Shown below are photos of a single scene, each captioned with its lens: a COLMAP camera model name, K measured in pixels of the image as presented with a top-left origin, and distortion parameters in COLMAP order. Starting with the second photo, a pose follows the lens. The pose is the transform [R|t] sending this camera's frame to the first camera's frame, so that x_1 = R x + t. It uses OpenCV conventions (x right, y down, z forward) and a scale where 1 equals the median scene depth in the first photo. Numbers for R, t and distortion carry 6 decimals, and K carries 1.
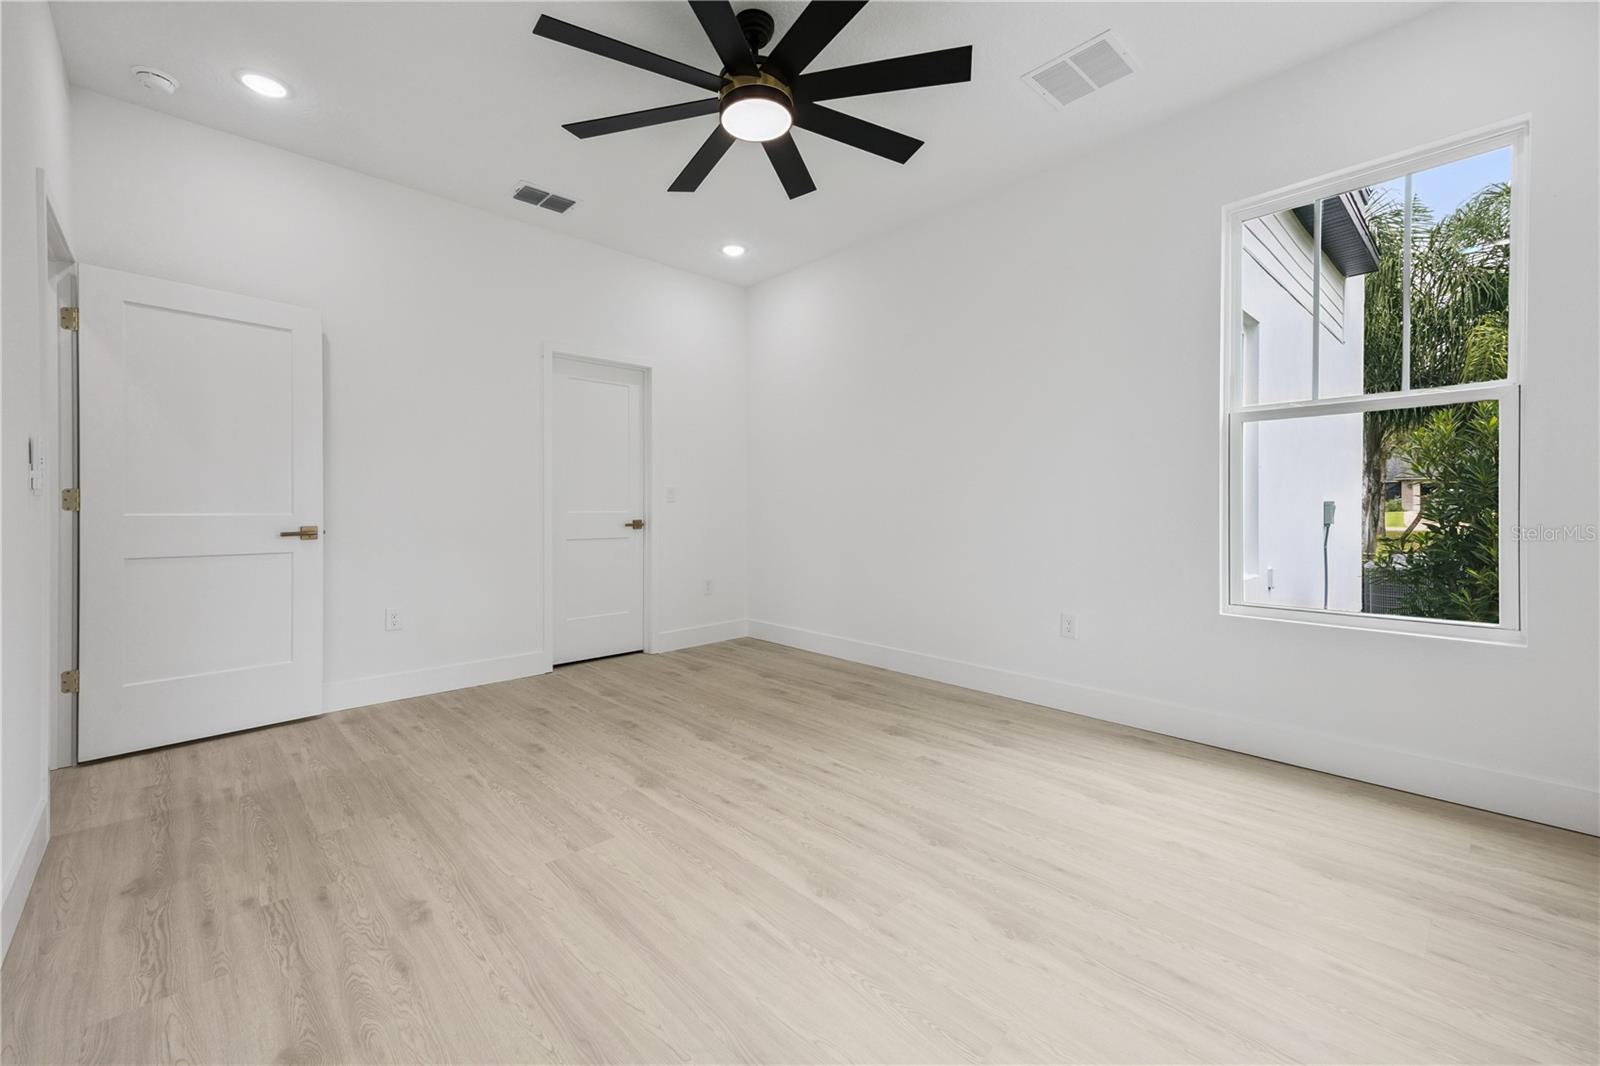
lens RADIAL K [[671.0, 0, 795.8], [0, 671.0, 509.0], [0, 0, 1]] dist [0.009961, -0.000296]
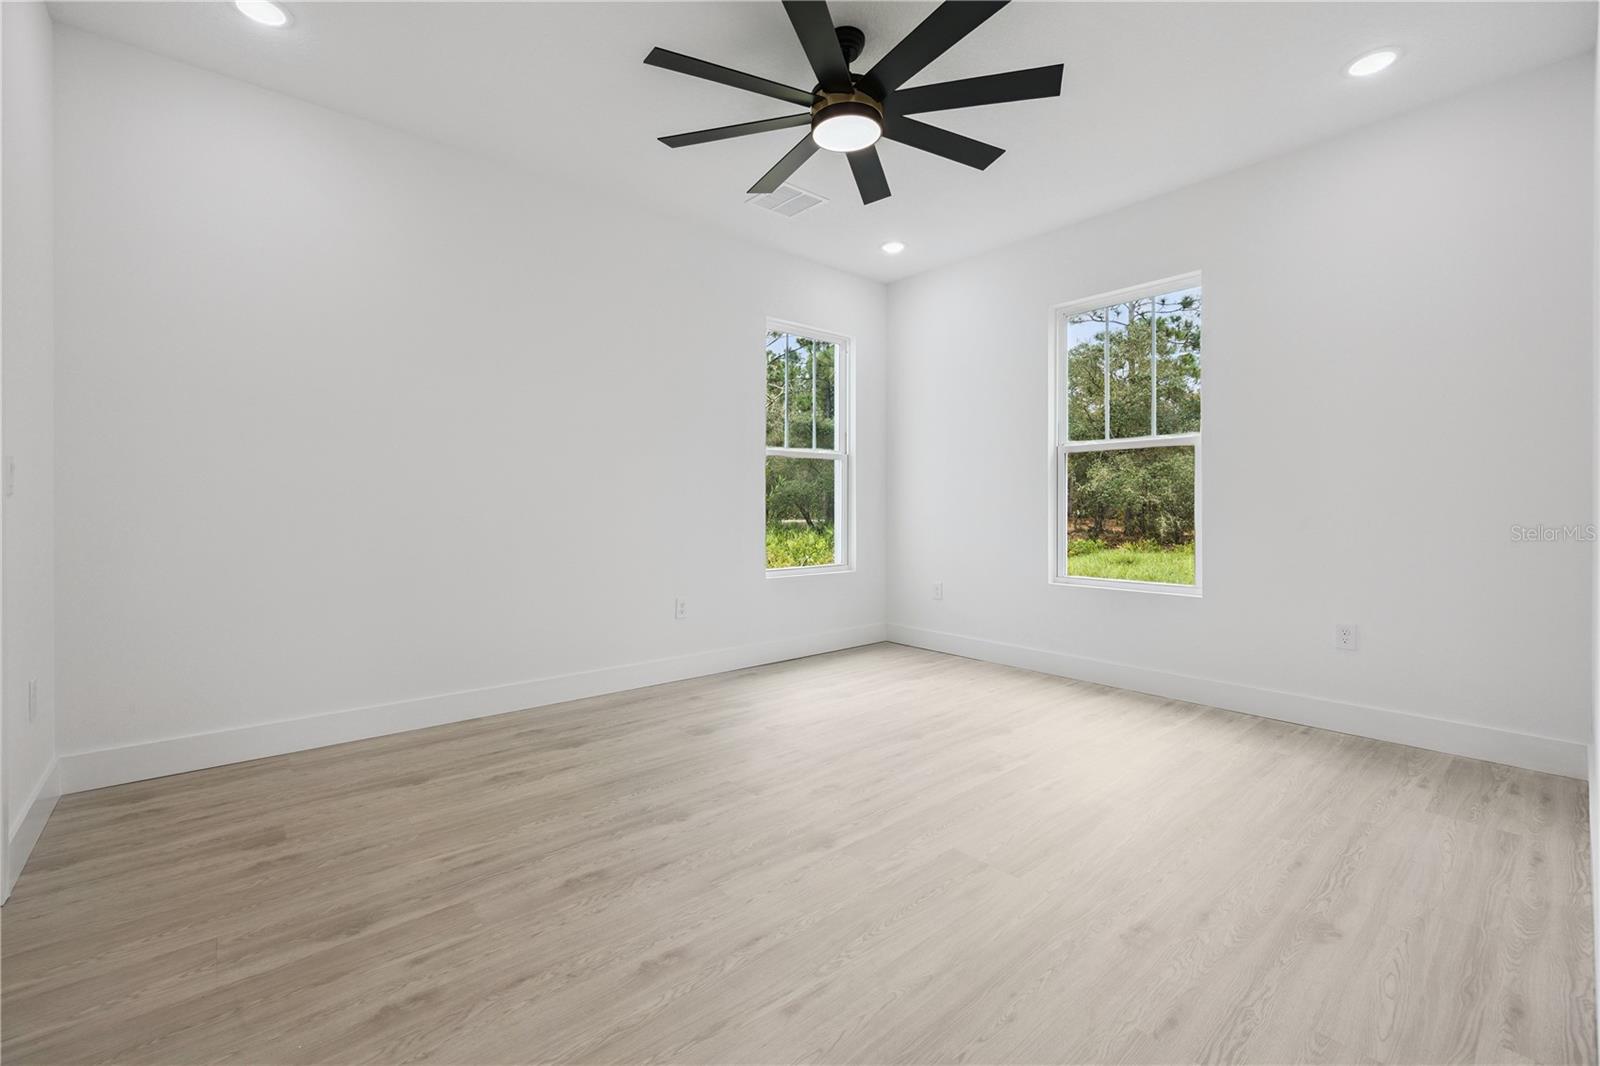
lens RADIAL K [[667.4, 0, 796.5], [0, 667.4, 500.5], [0, 0, 1]] dist [-0.000544, 0.000117]
pose [[0.039918, 0.007363, 0.999176, -0.930258], [0.003435, 0.999966, -0.007506, -0.013886], [-0.999197, 0.003732, 0.039891, 0.873987]]
